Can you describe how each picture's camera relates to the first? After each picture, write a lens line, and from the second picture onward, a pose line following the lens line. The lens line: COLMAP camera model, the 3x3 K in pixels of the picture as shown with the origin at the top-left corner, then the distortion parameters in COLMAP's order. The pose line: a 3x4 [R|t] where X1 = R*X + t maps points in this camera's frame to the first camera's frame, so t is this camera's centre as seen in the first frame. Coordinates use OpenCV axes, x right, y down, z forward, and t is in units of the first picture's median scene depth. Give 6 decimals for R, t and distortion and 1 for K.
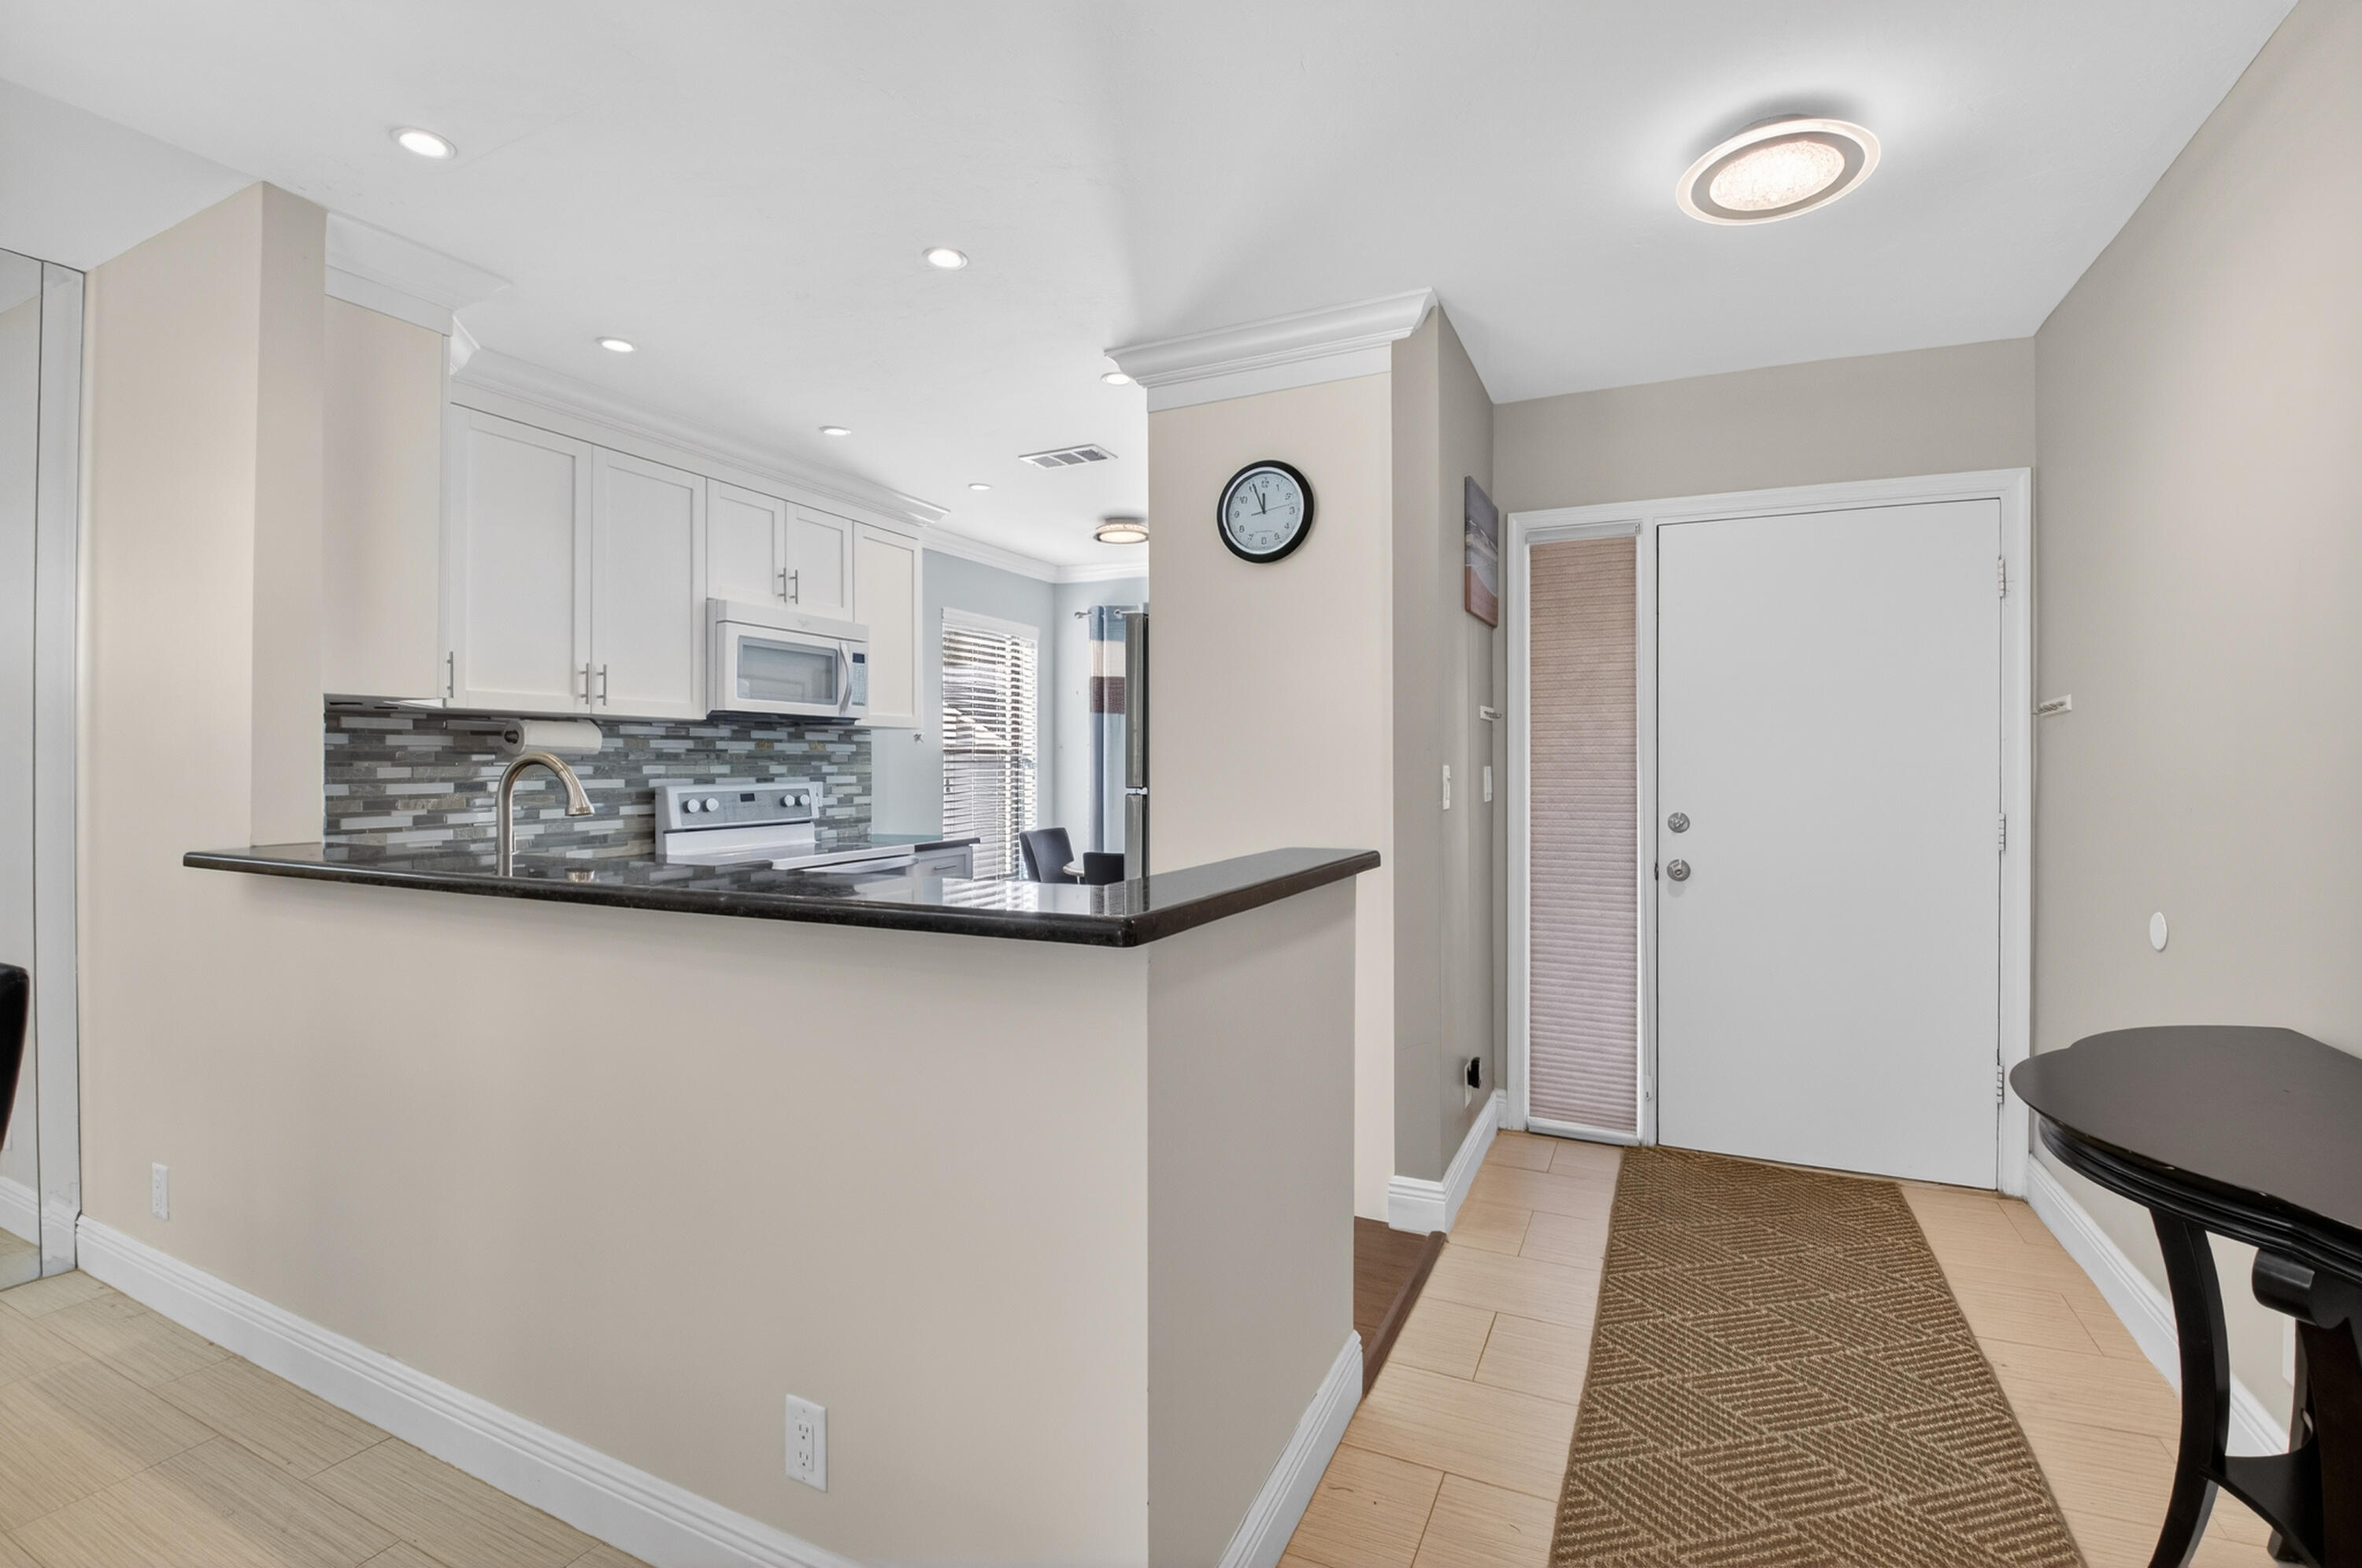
lens RADIAL K [[1052.5, 0, 1167.8], [0, 1052.5, 774.2], [0, 0, 1]] dist [-0.023234, -0.005598]
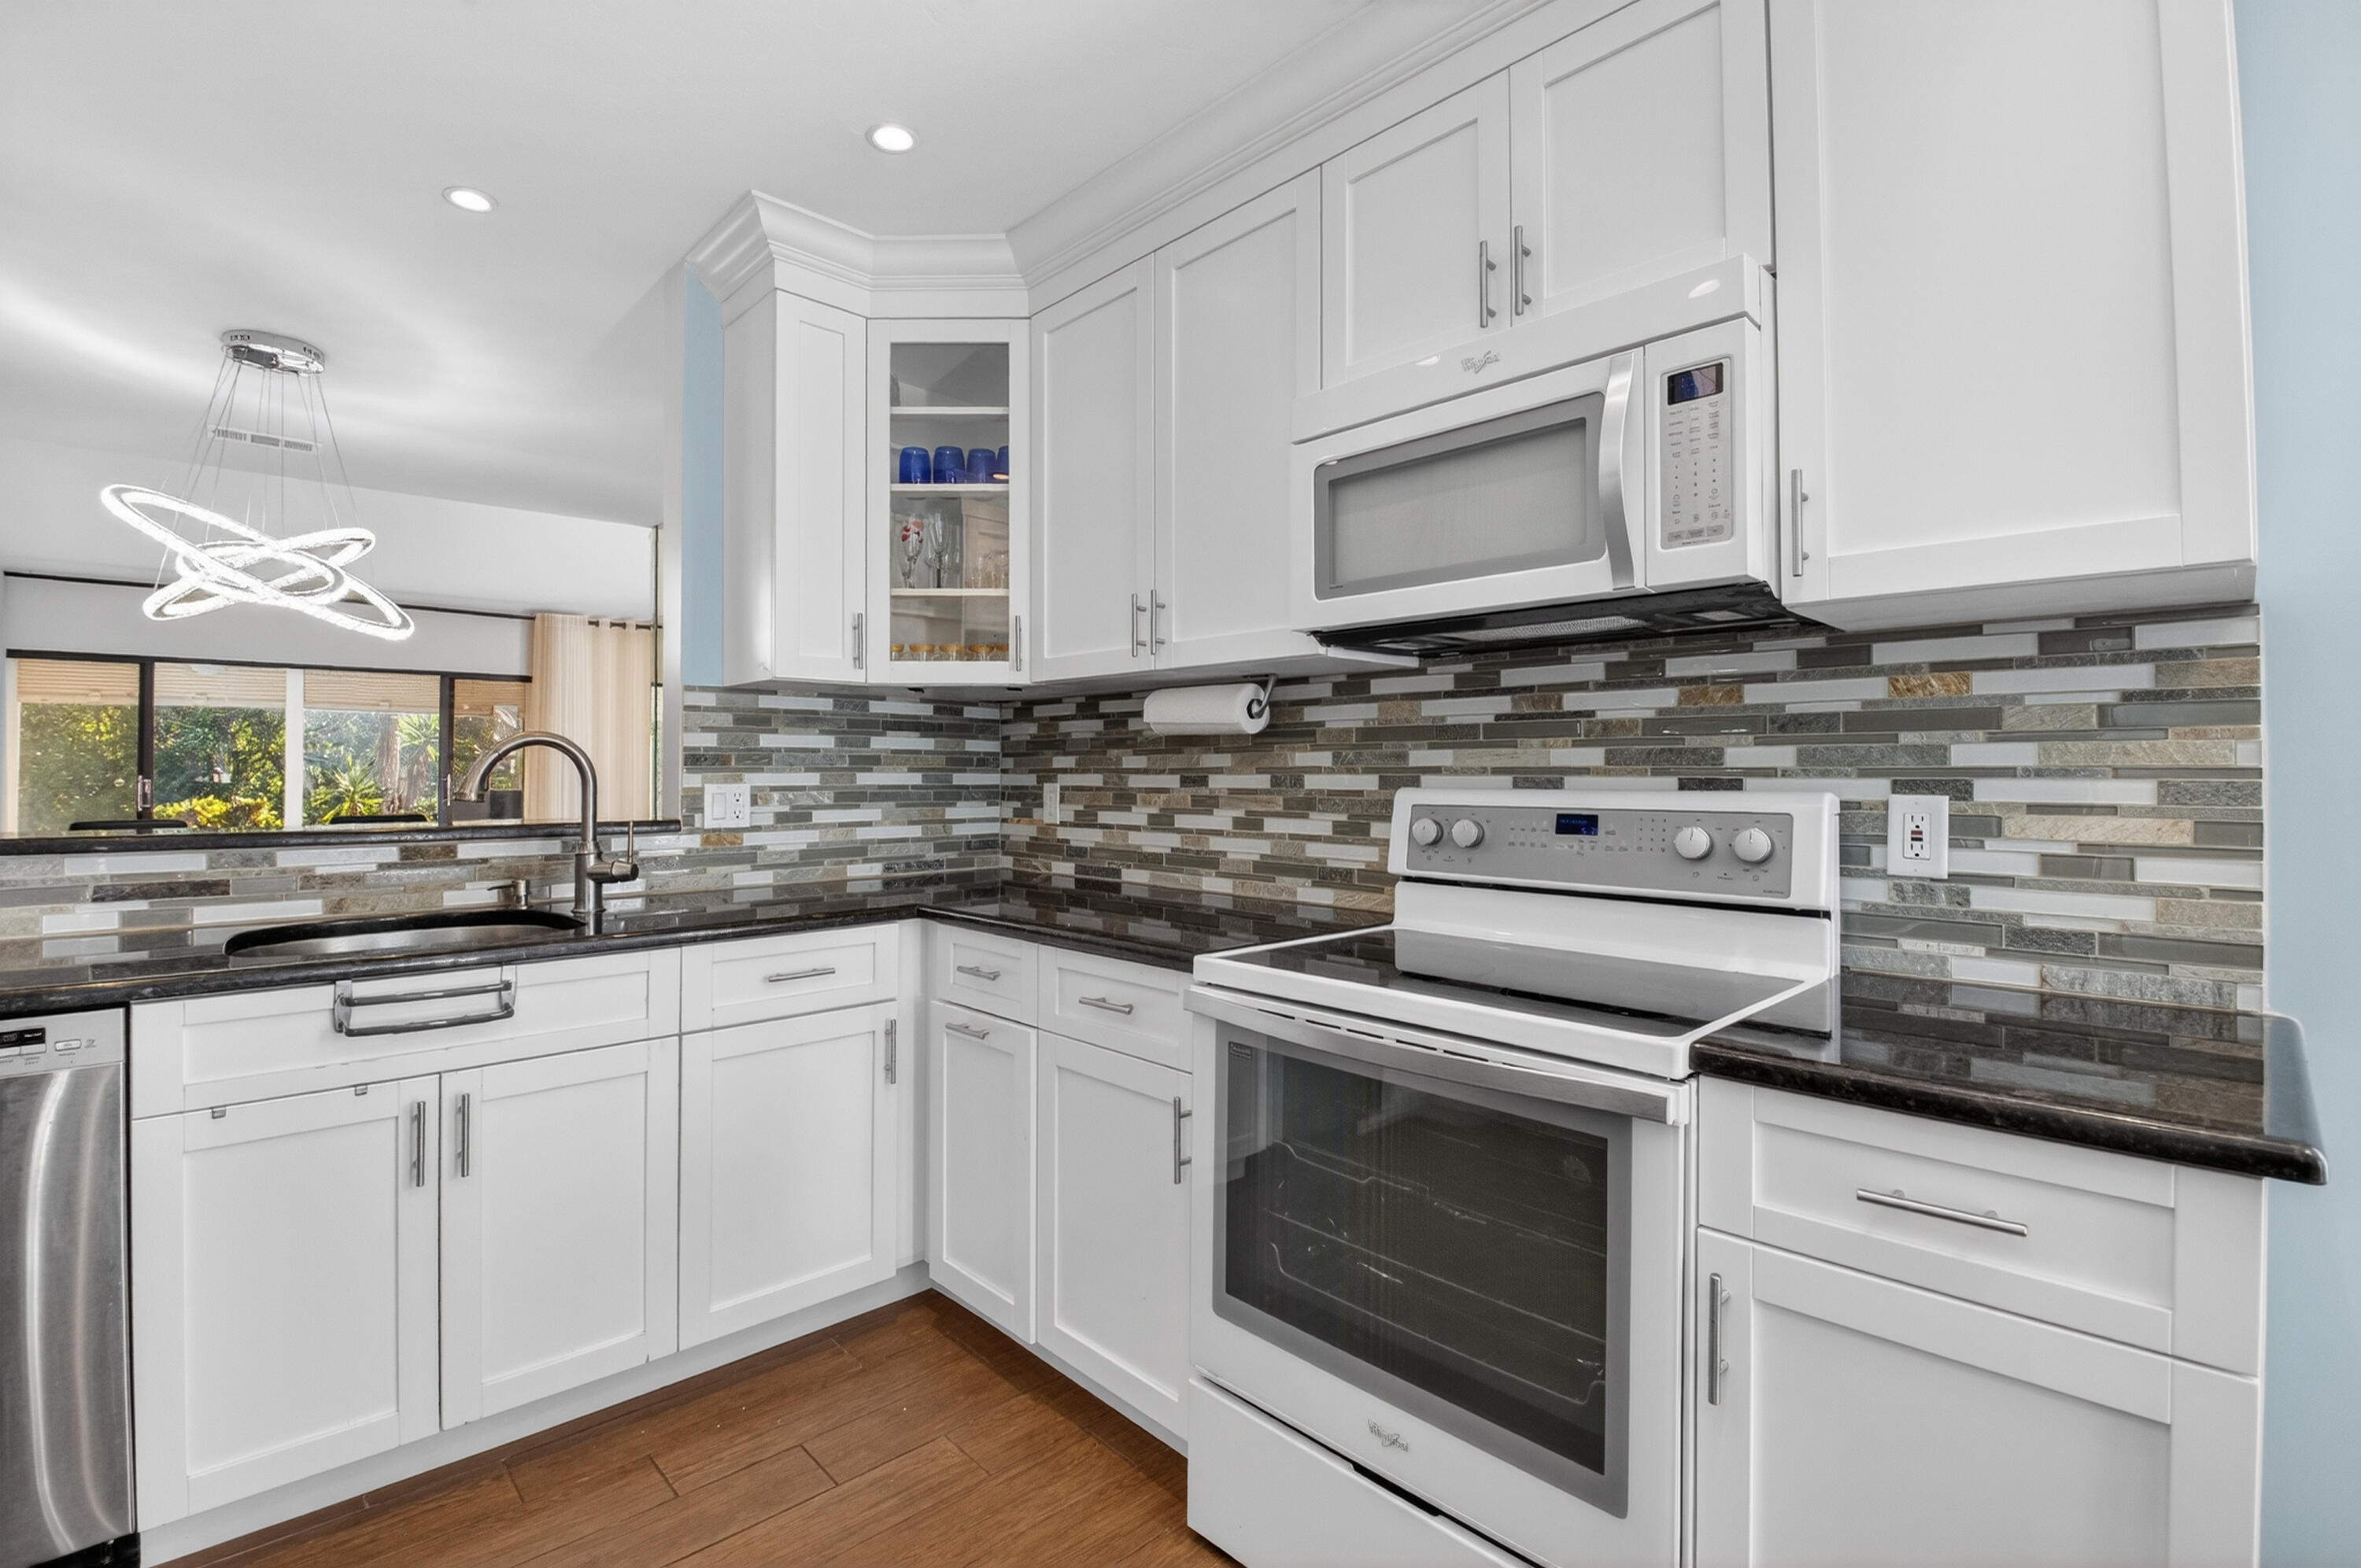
lens RADIAL K [[1052.1, 0, 1260.2], [0, 1052.1, 773.9], [0, 0, 1]] dist [-0.023234, -0.005598]
pose [[-0.319582, 0.014860, -0.947442, 0.033780], [-0.002200, 0.999863, 0.016424, -0.004697], [0.947556, 0.007333, -0.319506, 1.105518]]
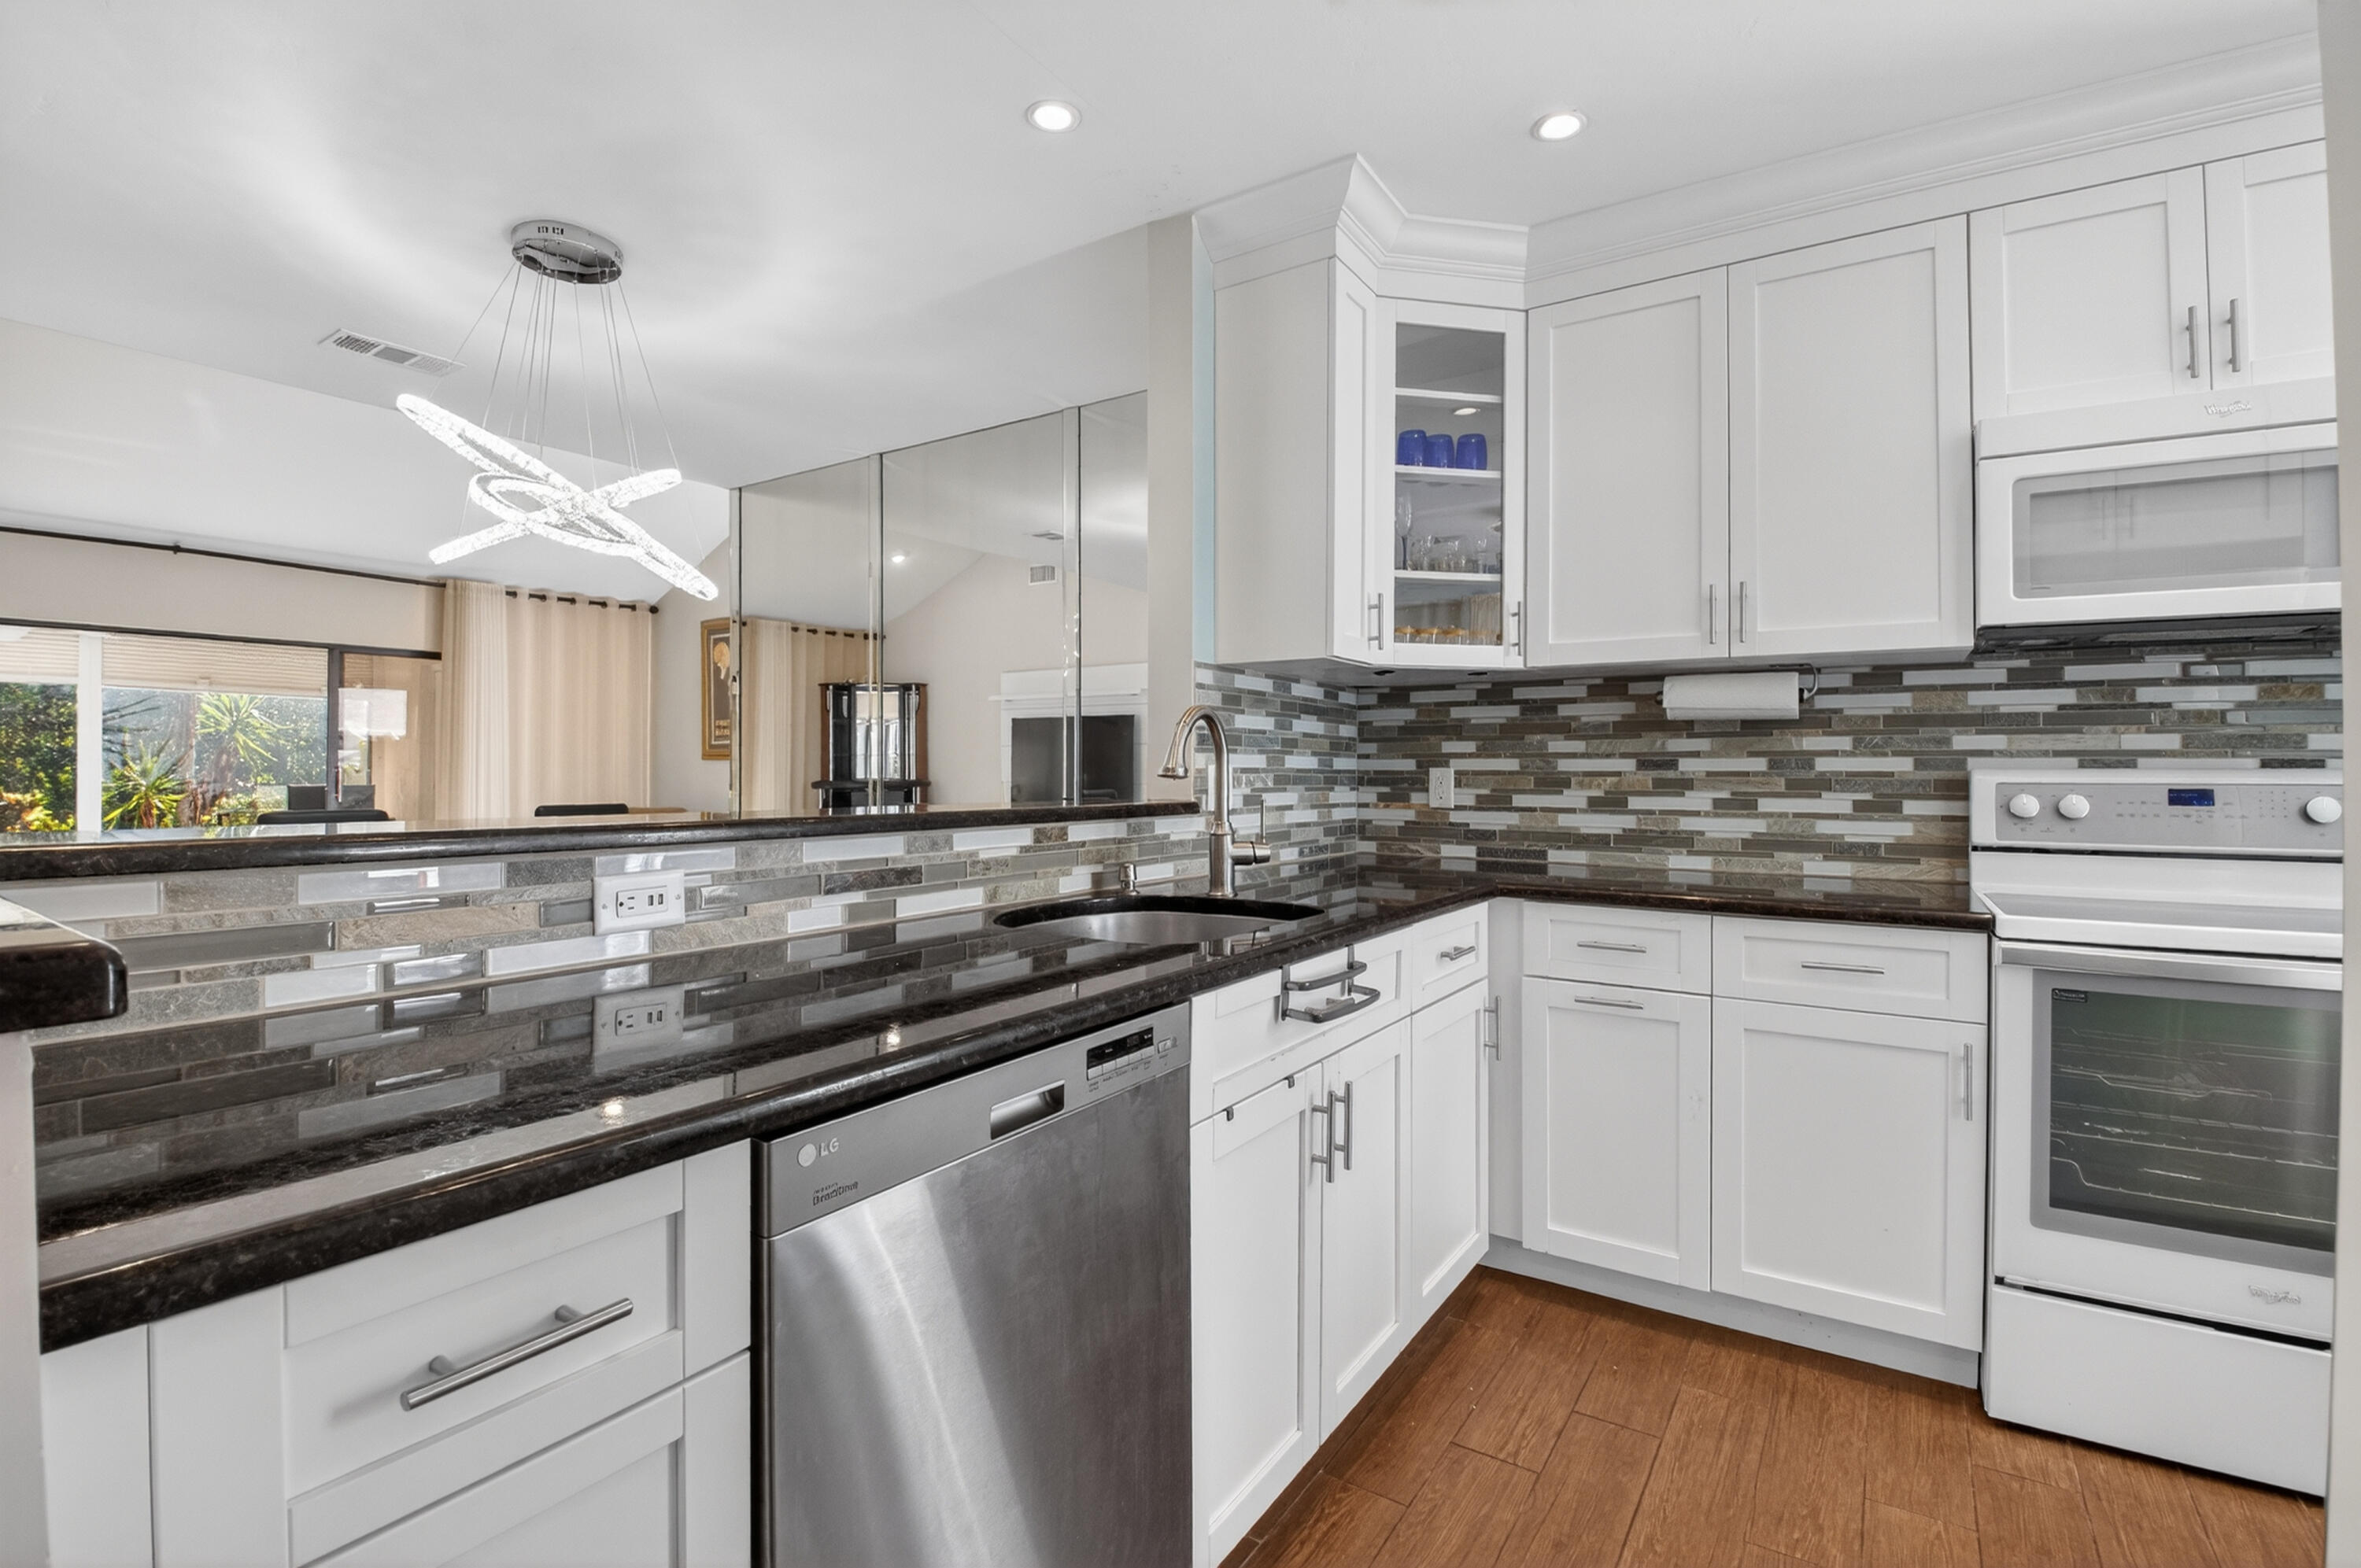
lens RADIAL K [[1052.1, 0, 1248.8], [0, 1052.1, 779.1], [0, 0, 1]] dist [-0.023234, -0.005598]
pose [[-0.123572, 0.019324, -0.992147, 0.145863], [-0.008924, 0.999748, 0.020584, 0.008307], [0.992296, 0.011398, -0.123368, 0.675294]]
